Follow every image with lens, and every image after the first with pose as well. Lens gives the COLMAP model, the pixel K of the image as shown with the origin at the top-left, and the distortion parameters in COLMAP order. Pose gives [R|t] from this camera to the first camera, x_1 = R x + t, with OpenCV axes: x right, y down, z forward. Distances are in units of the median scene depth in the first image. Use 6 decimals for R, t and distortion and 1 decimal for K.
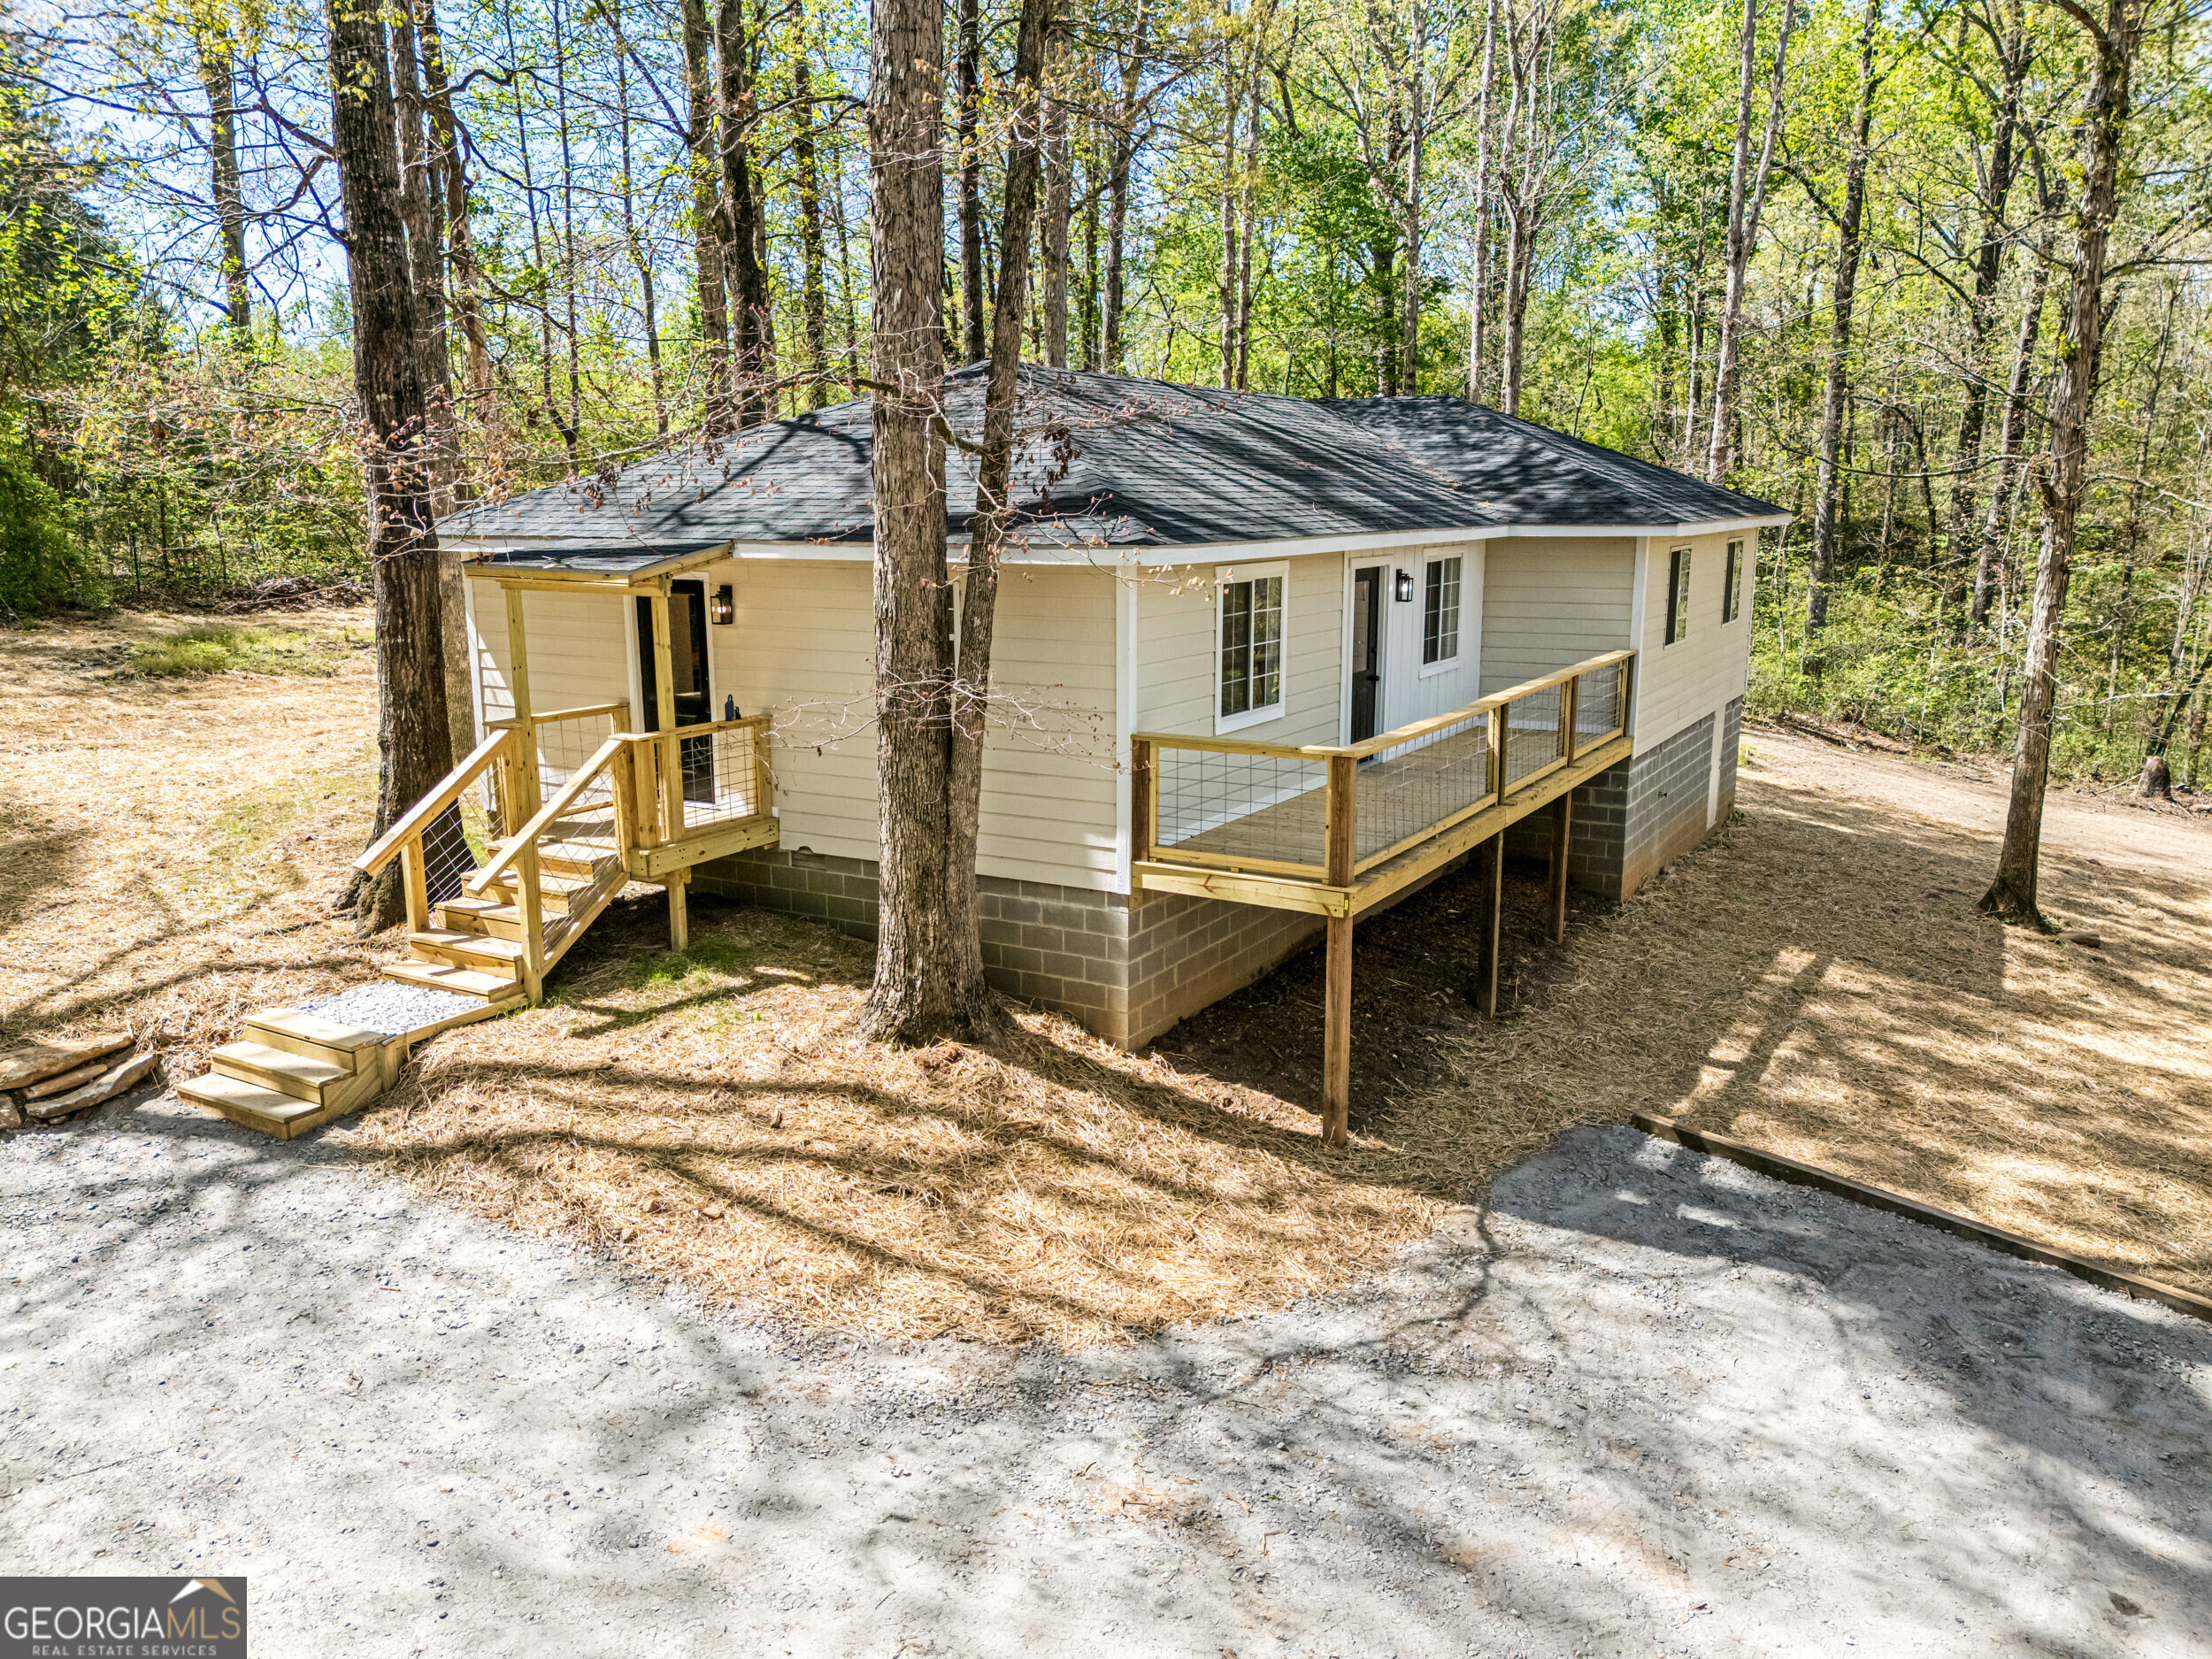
lens RADIAL K [[1630.3, 0, 1104.8], [0, 1630.3, 827.8], [0, 0, 1]] dist [0.050297, -0.024160]
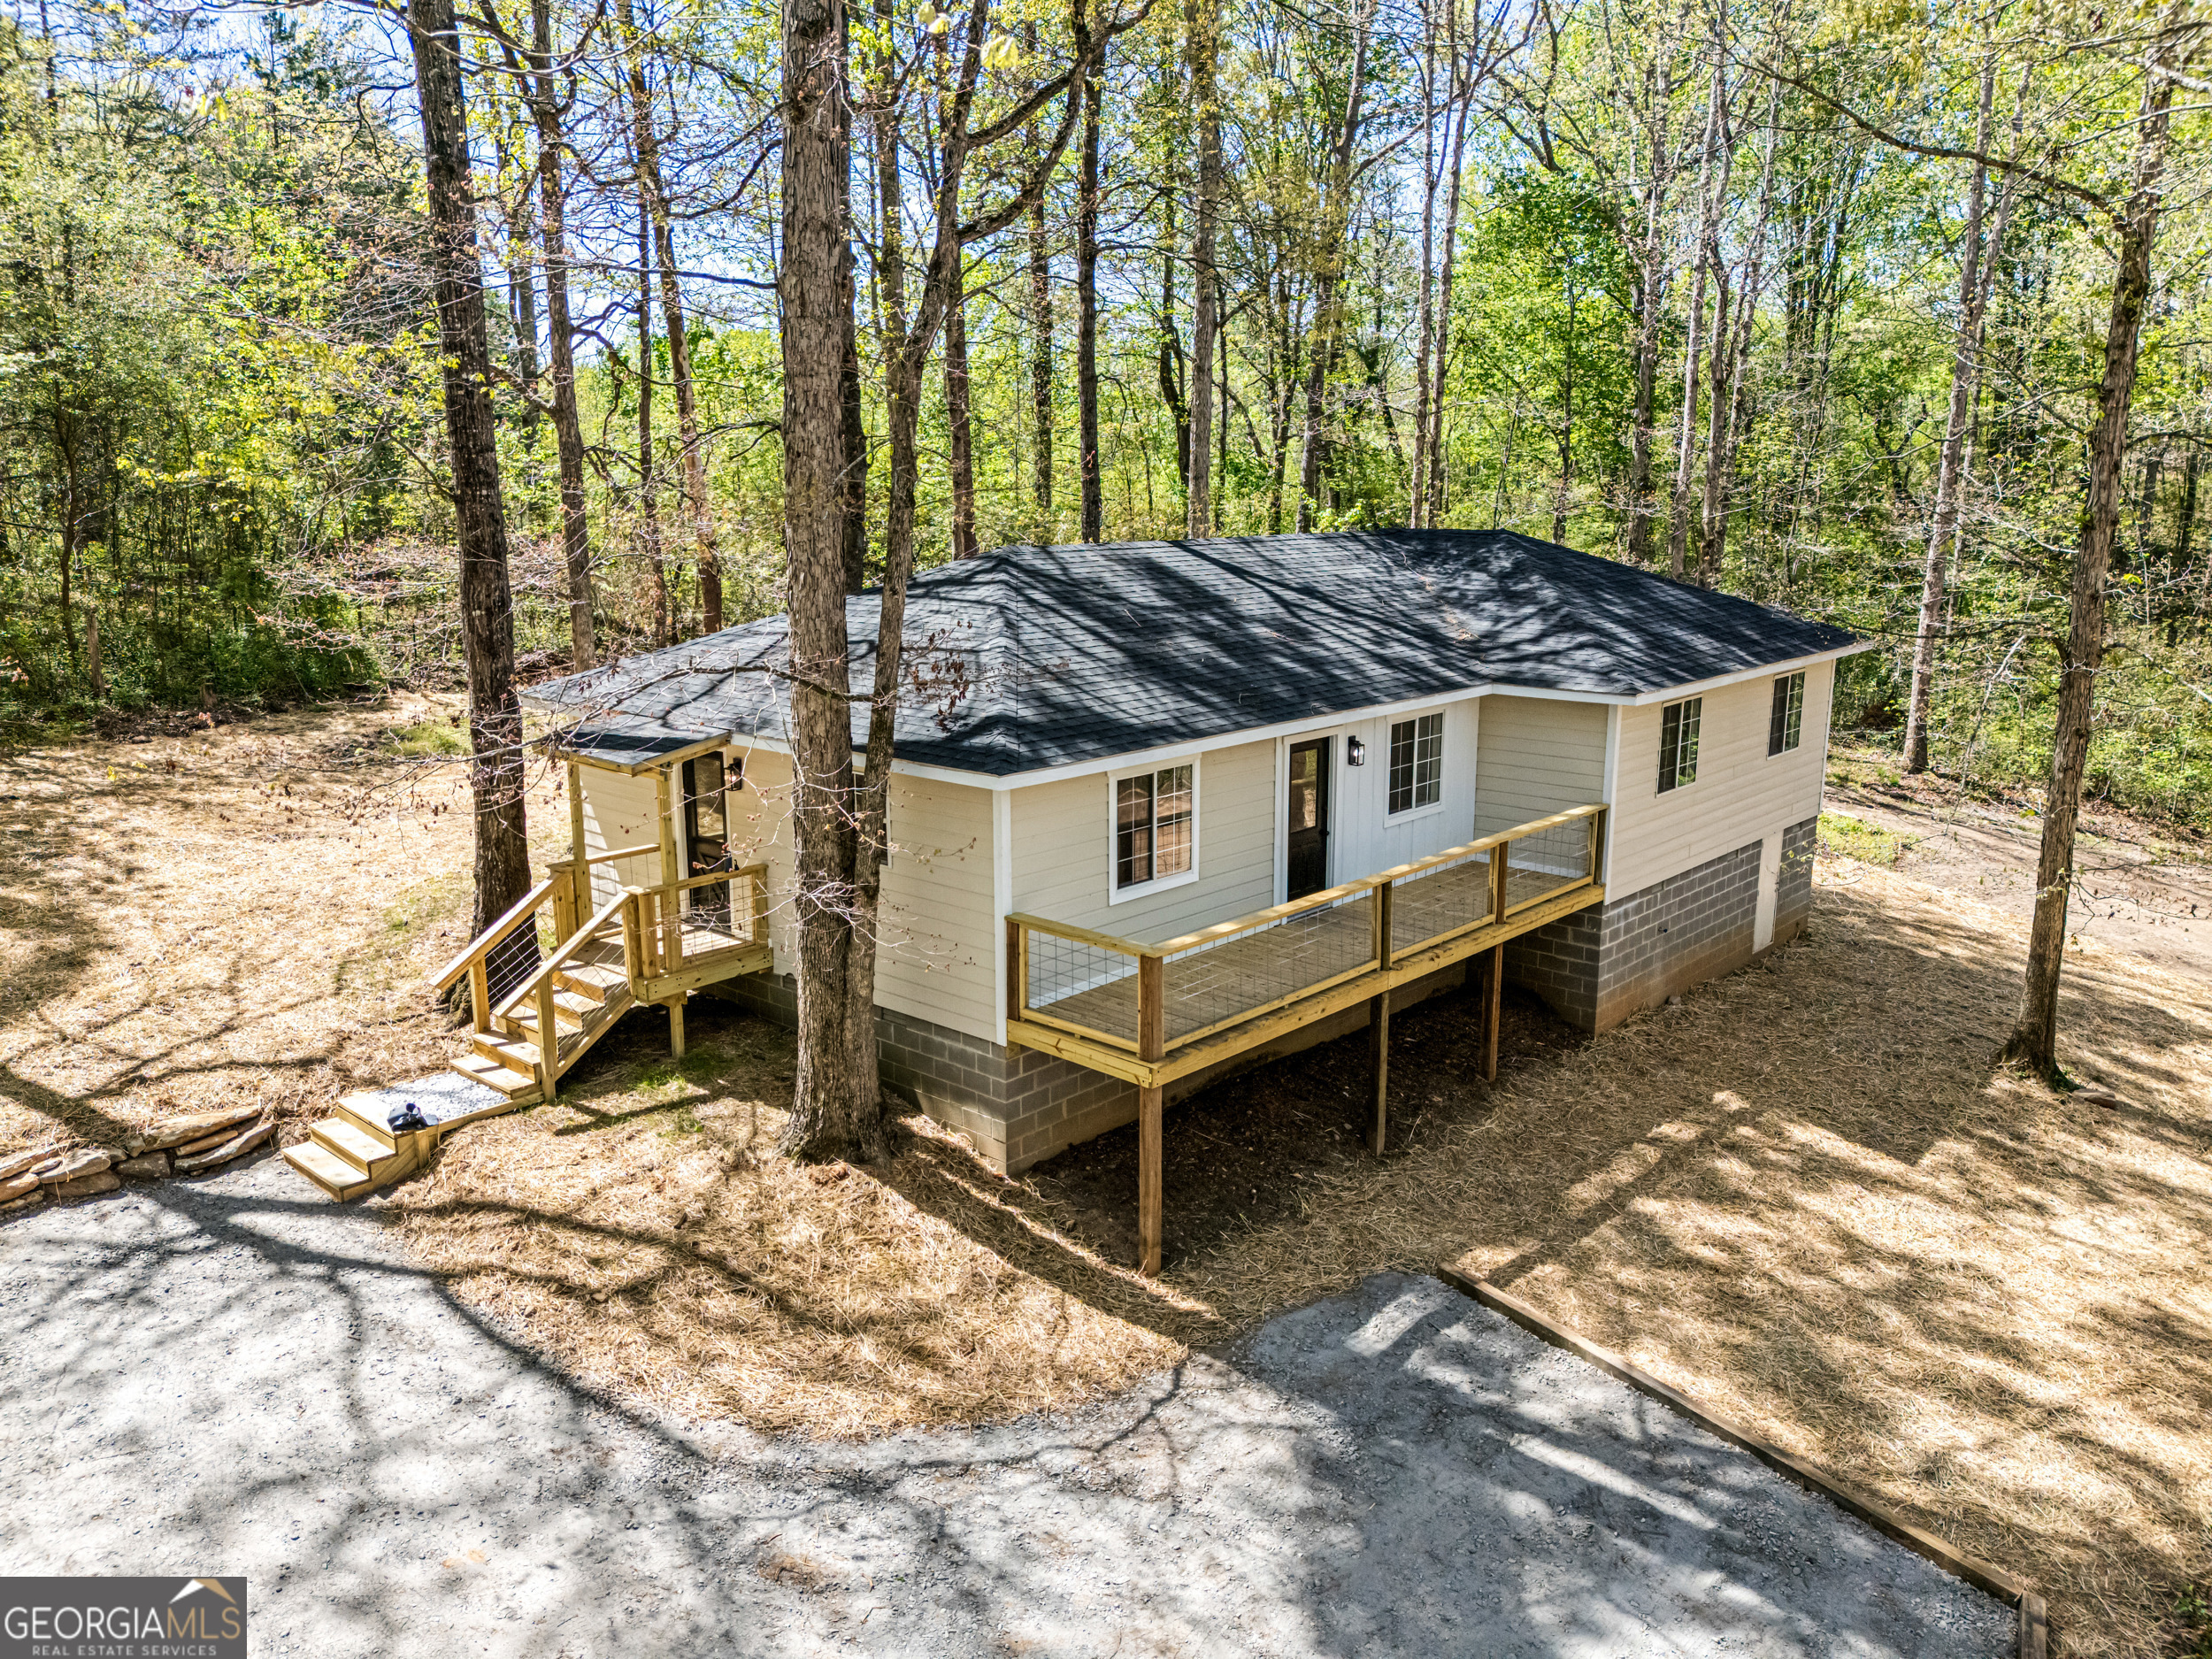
lens RADIAL K [[1630.3, 0, 1109.7], [0, 1630.3, 821.1], [0, 0, 1]] dist [0.050297, -0.024160]
pose [[0.977887, 0.044551, -0.204335, 0.324742], [-0.042001, 0.998976, 0.016799, -0.146569], [0.204875, -0.007845, 0.978757, -0.159761]]
